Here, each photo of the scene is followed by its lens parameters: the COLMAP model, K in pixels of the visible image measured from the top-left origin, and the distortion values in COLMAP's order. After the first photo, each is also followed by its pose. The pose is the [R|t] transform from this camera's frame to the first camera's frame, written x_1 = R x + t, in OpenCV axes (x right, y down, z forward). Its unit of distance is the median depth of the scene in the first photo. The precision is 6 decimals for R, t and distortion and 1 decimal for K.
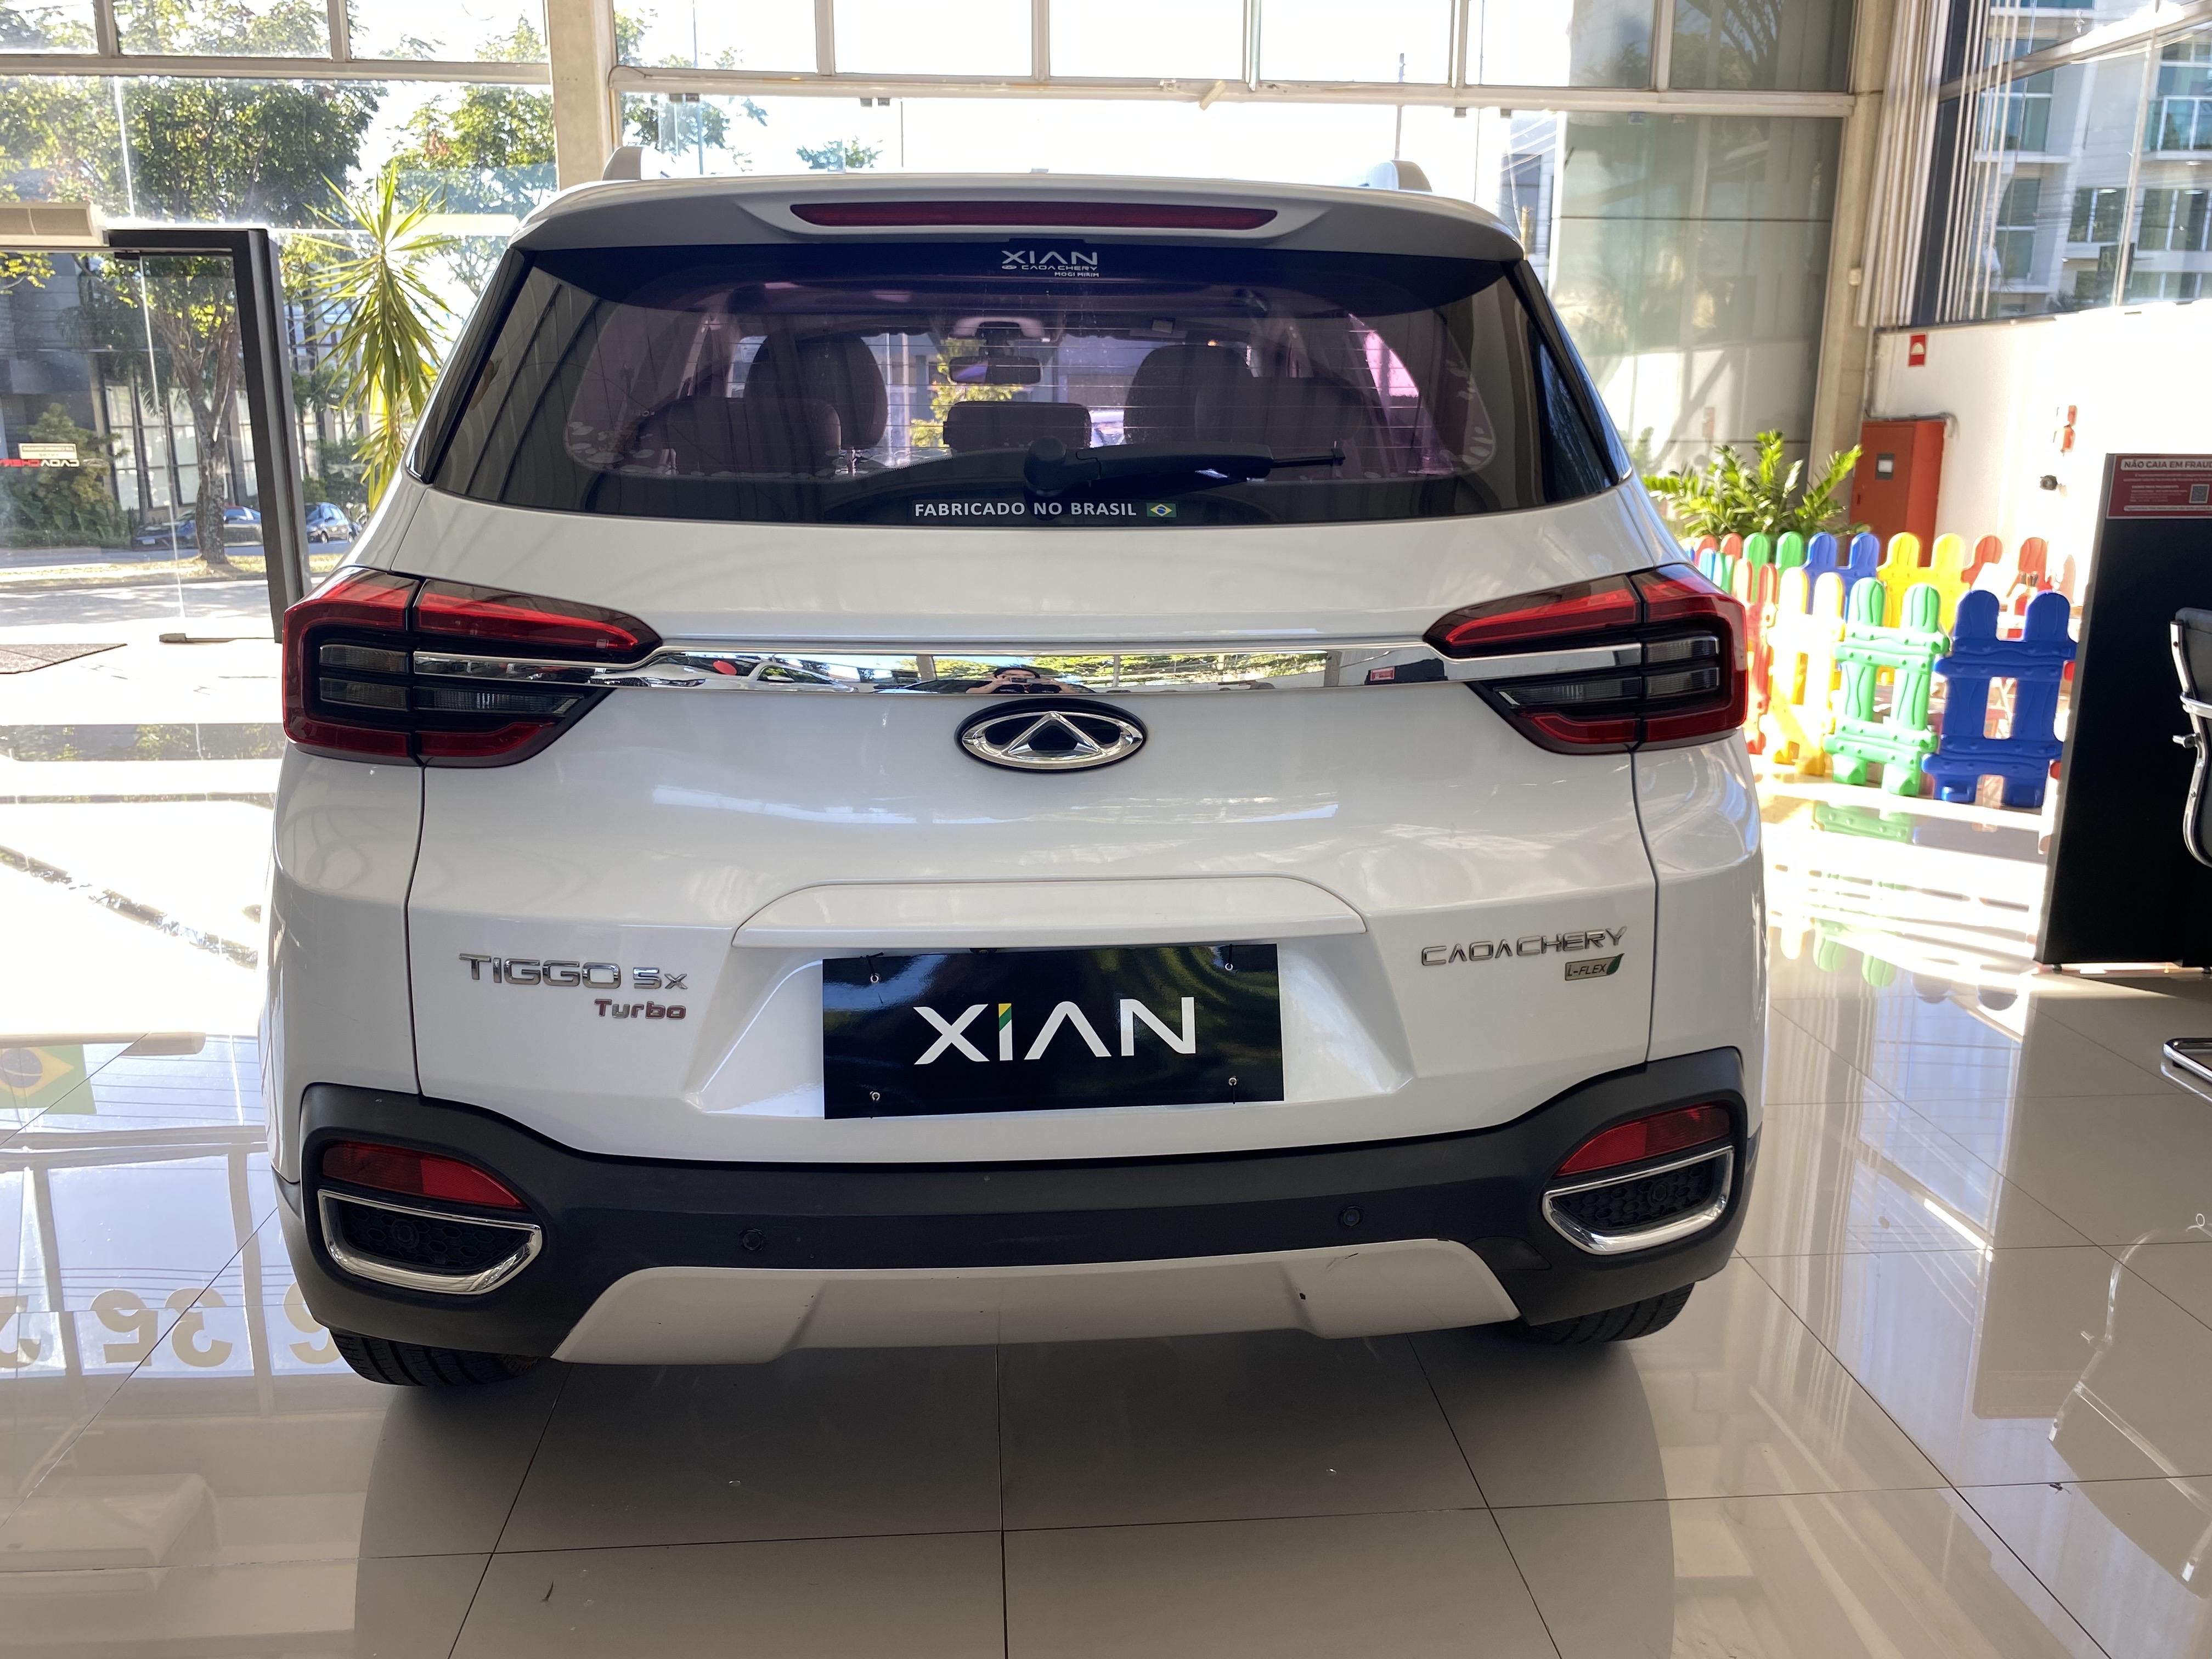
lens RADIAL K [[1685.8, 0, 1106.7], [0, 1685.8, 814.9], [0, 0, 1]] dist [0.018579, -0.026873]
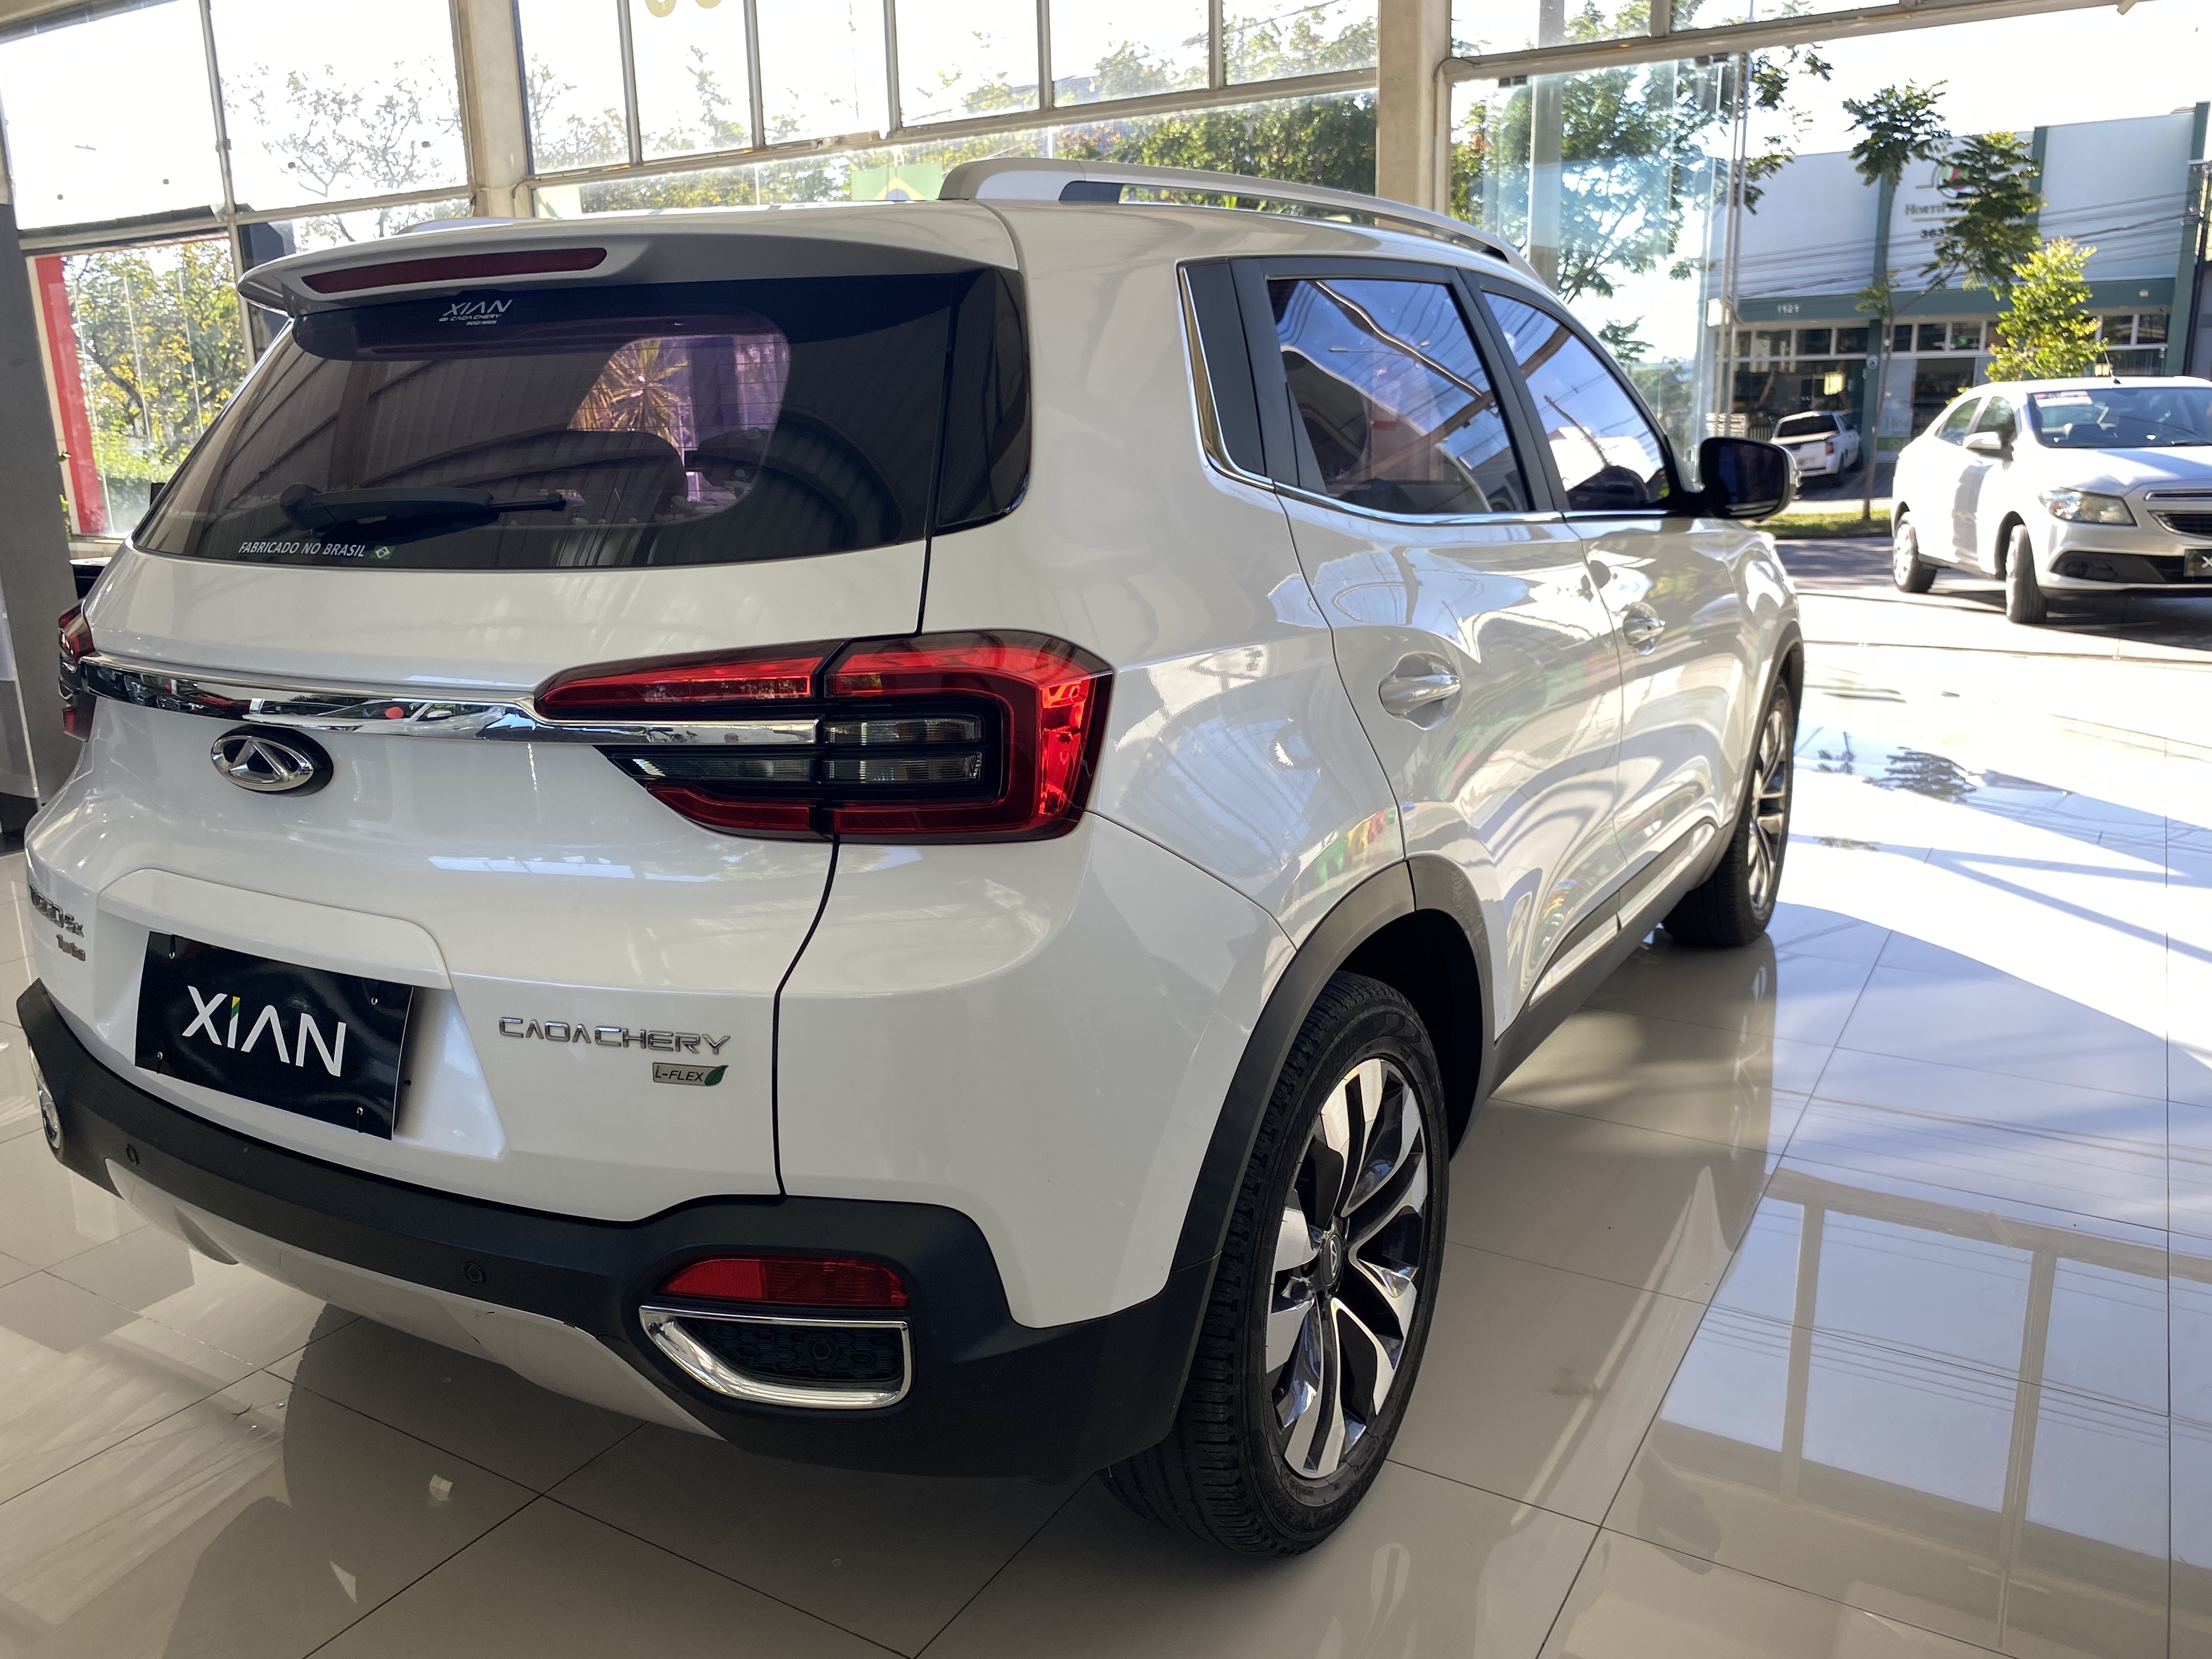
lens RADIAL K [[1685.8, 0, 1129.8], [0, 1685.8, 817.9], [0, 0, 1]] dist [0.018579, -0.026873]
pose [[0.819404, 0.115051, -0.561552, 0.272721], [-0.106900, 0.993135, 0.047487, -0.031889], [0.563161, 0.021119, 0.826078, 0.107881]]
